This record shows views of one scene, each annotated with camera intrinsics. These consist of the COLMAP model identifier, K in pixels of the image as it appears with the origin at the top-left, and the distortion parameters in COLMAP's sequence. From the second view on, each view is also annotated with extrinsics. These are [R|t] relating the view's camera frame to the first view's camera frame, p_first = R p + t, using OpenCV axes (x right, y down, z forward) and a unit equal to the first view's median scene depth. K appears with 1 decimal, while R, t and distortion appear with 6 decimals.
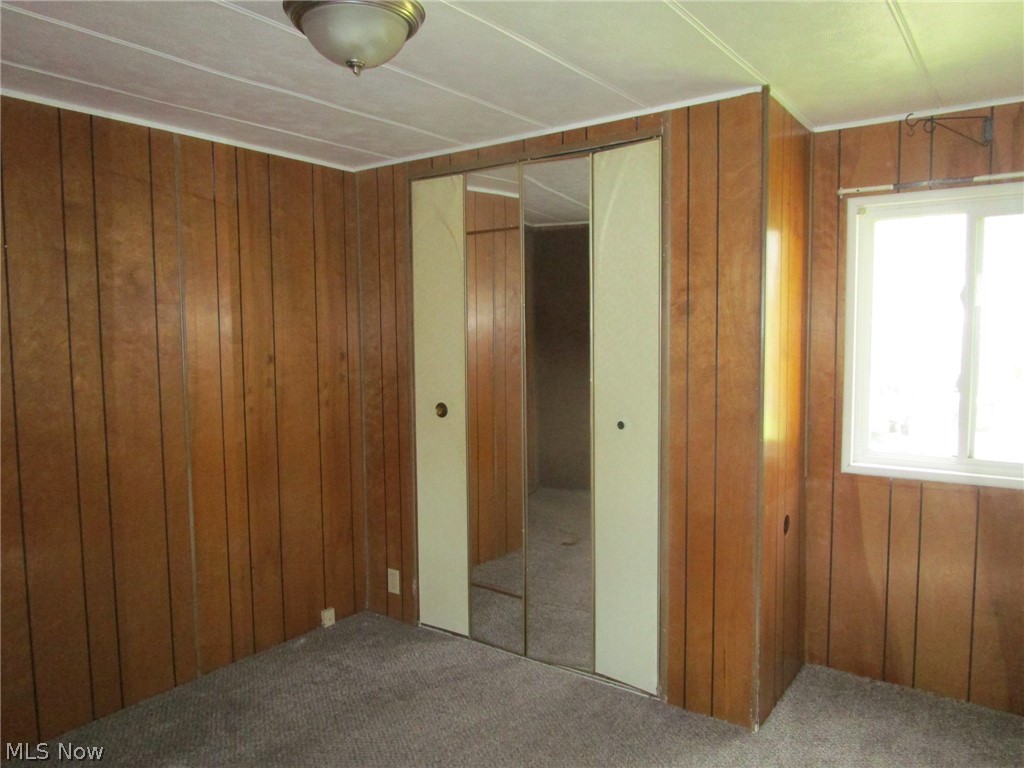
lens RADIAL K [[727.1, 0, 516.9], [0, 727.1, 382.7], [0, 0, 1]] dist [-0.031408, 0.008545]
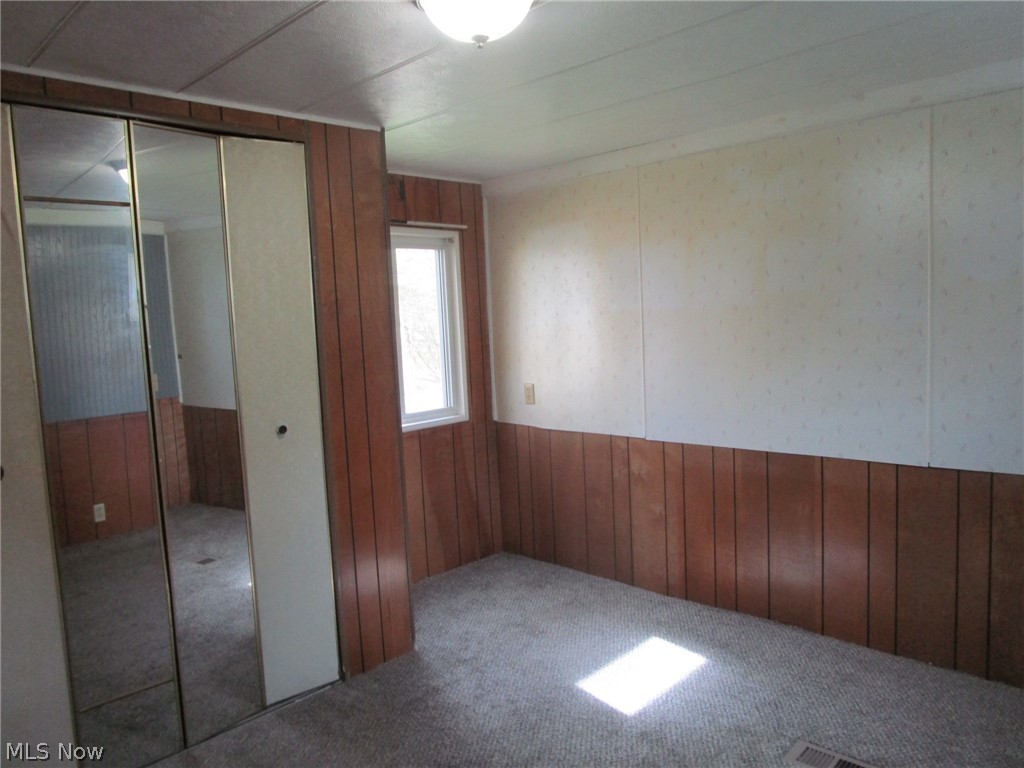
lens RADIAL K [[727.1, 0, 513.8], [0, 727.1, 389.7], [0, 0, 1]] dist [-0.031408, 0.008545]
pose [[0.142271, -0.097784, 0.984986, -0.804994], [0.117827, 0.989706, 0.081234, -0.038916], [-0.982790, 0.104500, 0.152328, 0.577976]]
